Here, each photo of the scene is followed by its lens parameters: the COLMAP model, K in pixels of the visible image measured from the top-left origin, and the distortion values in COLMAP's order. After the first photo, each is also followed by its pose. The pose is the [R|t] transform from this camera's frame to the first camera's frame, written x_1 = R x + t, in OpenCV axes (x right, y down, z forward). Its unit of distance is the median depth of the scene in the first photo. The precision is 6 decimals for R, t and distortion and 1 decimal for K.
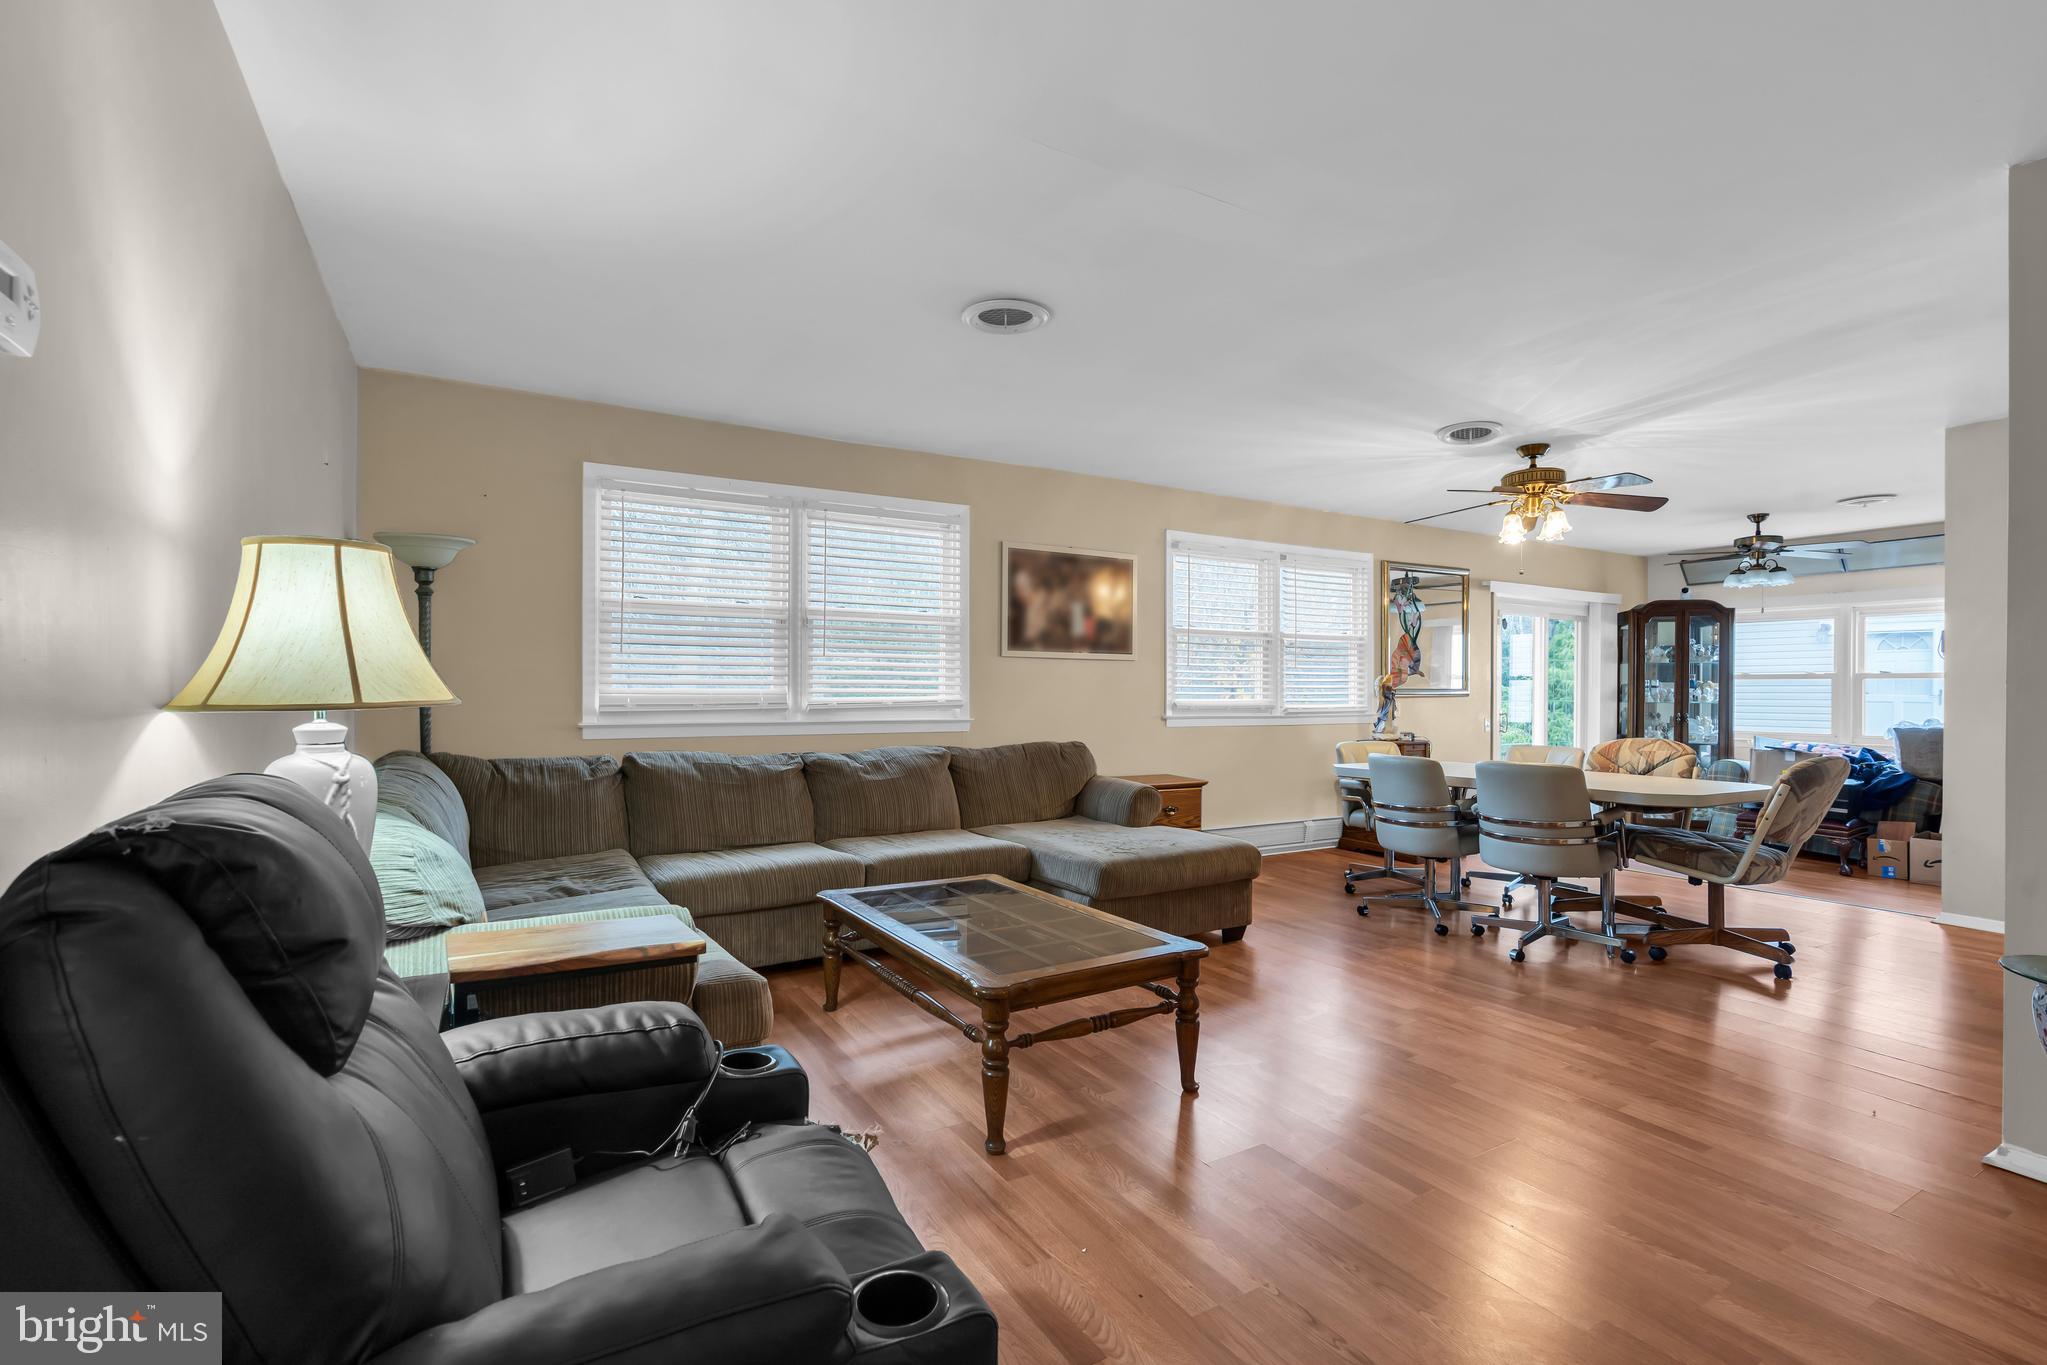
lens RADIAL K [[925.5, 0, 1014.6], [0, 925.5, 692.3], [0, 0, 1]] dist [-0.007366, -0.002137]
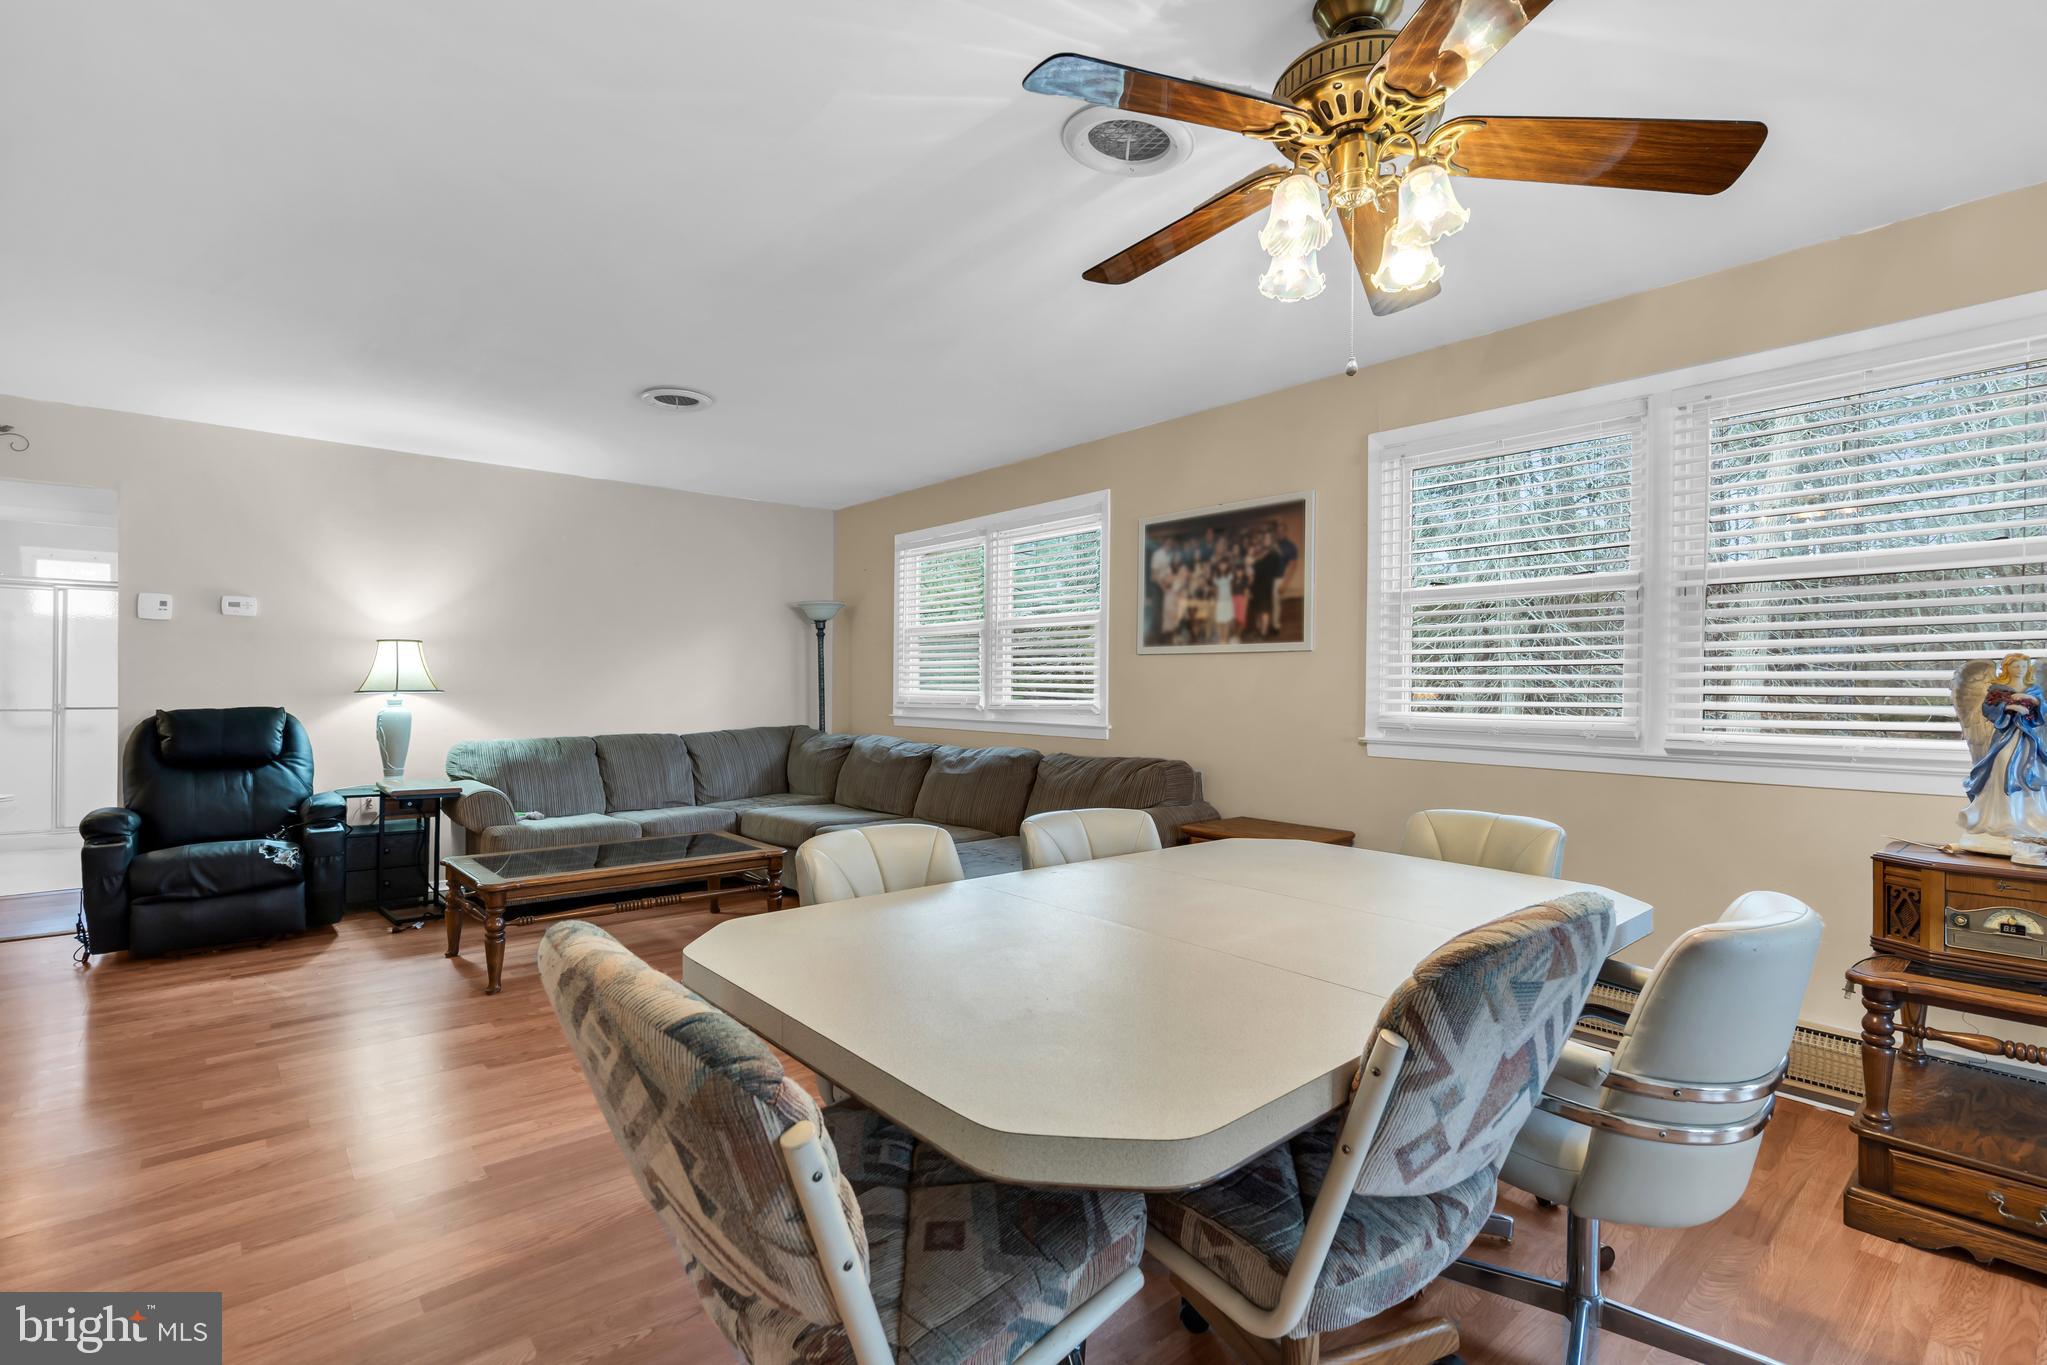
lens RADIAL K [[925.5, 0, 1020.1], [0, 925.5, 688.1], [0, 0, 1]] dist [-0.007366, -0.002137]
pose [[0.189621, -0.001992, -0.981855, 0.798264], [-0.010466, 0.999937, -0.004050, -0.003180], [0.981802, 0.011044, 0.189588, 0.728632]]
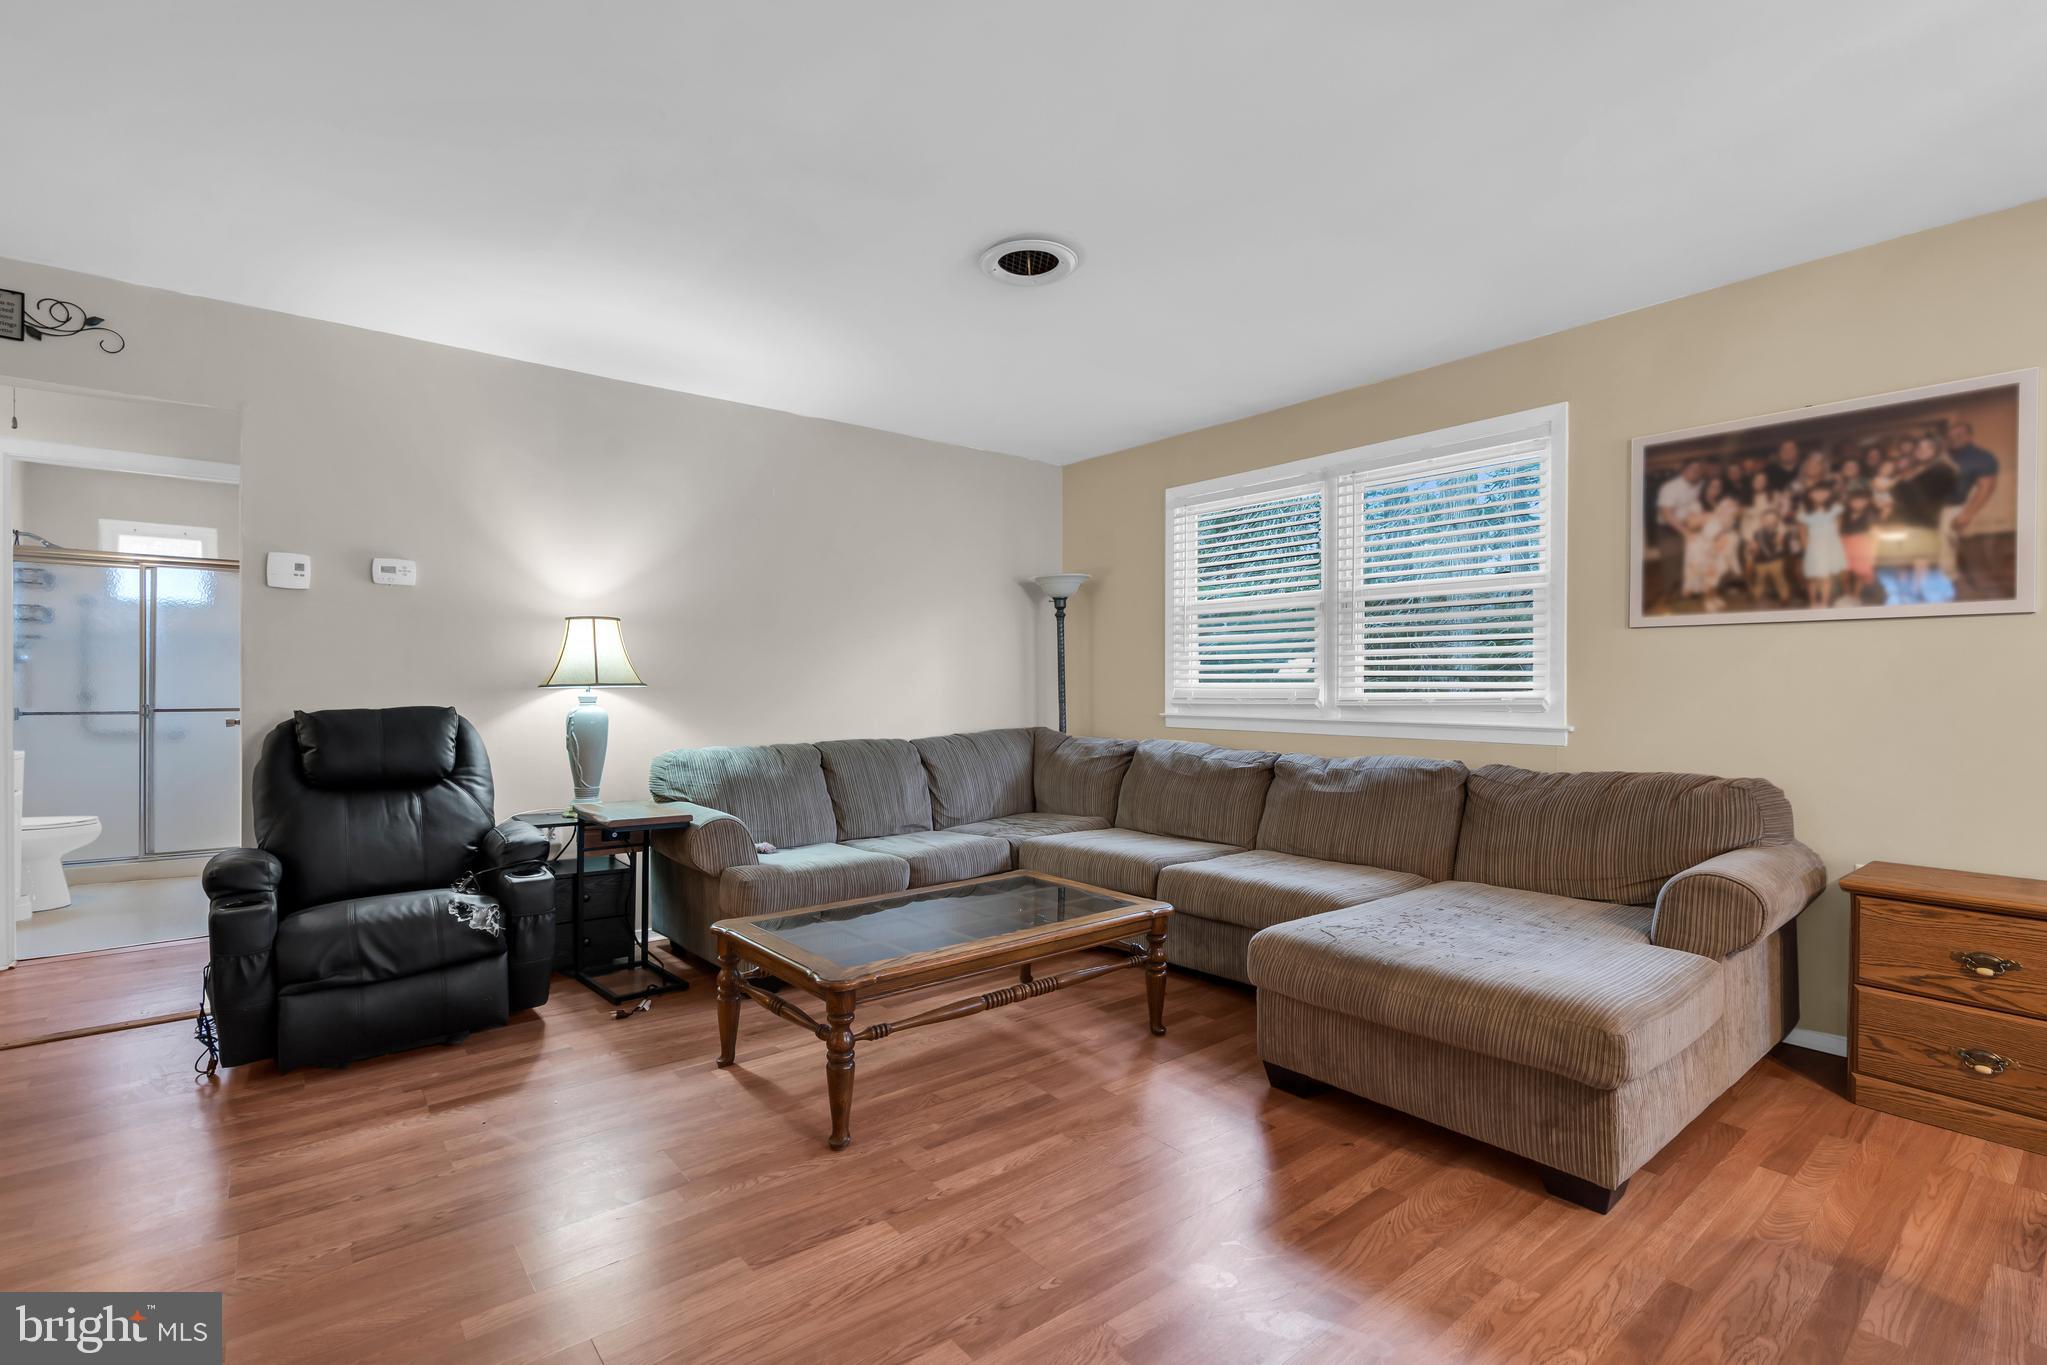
lens RADIAL K [[925.5, 0, 1023.8], [0, 925.5, 687.1], [0, 0, 1]] dist [-0.007366, -0.002137]
pose [[0.157208, -0.003406, -0.987560, 0.521280], [-0.005311, 0.999977, -0.004295, 0.005364], [0.987551, 0.005920, 0.157186, 0.507491]]
